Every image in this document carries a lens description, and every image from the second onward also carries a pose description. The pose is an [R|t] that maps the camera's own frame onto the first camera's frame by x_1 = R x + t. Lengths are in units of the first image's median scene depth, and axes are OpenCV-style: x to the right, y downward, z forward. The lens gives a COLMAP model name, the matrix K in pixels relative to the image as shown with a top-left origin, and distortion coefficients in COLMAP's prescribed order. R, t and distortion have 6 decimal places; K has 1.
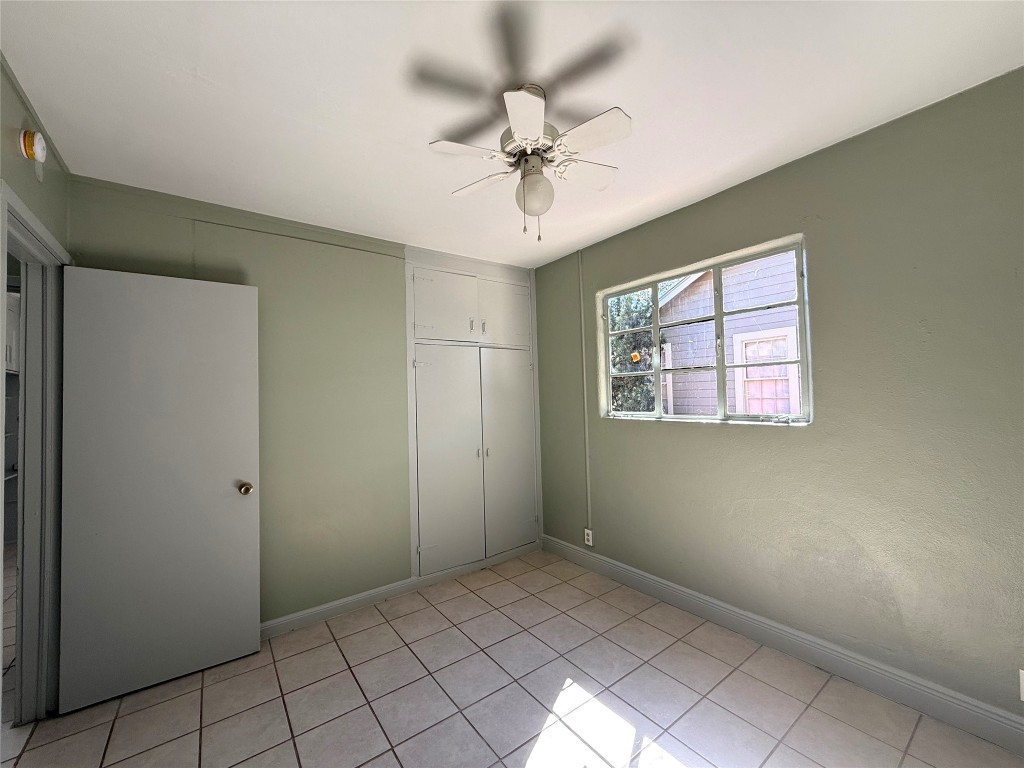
lens RADIAL K [[406.0, 0, 510.1], [0, 406.0, 385.2], [0, 0, 1]] dist [-0.000833, -0.000048]
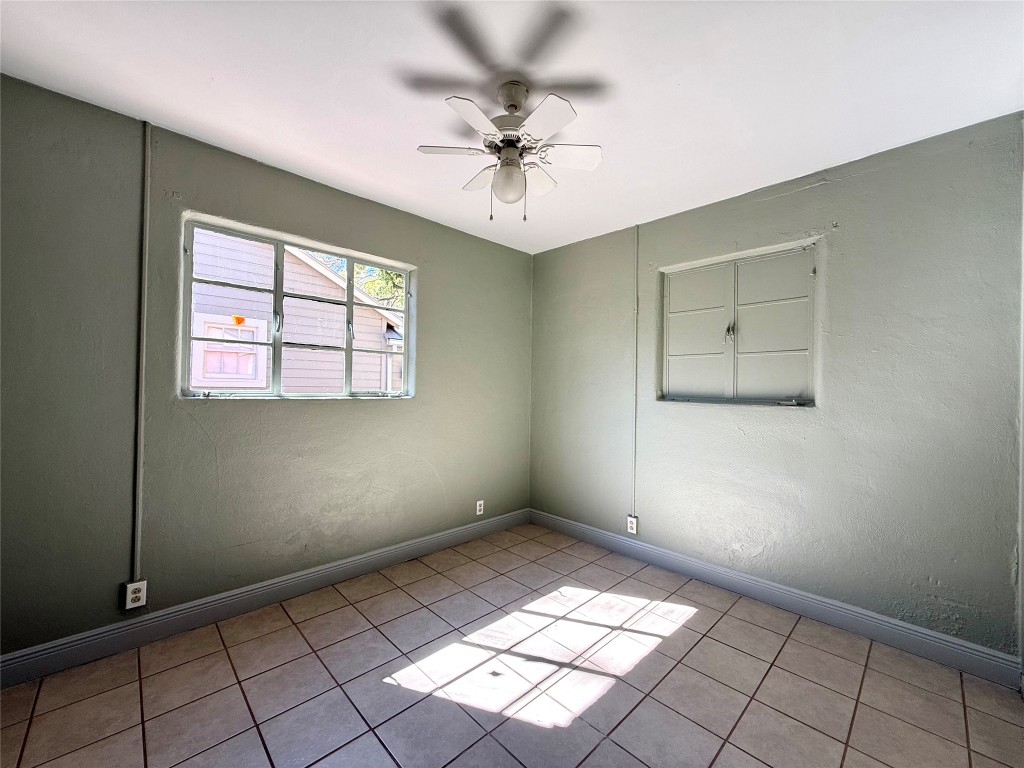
lens RADIAL K [[406.0, 0, 510.6], [0, 406.0, 385.0], [0, 0, 1]] dist [-0.000833, -0.000048]
pose [[-0.129203, 0.033463, 0.991053, -0.649417], [-0.042521, 0.998324, -0.039251, 0.079046], [-0.990706, -0.047212, -0.127563, 0.703017]]
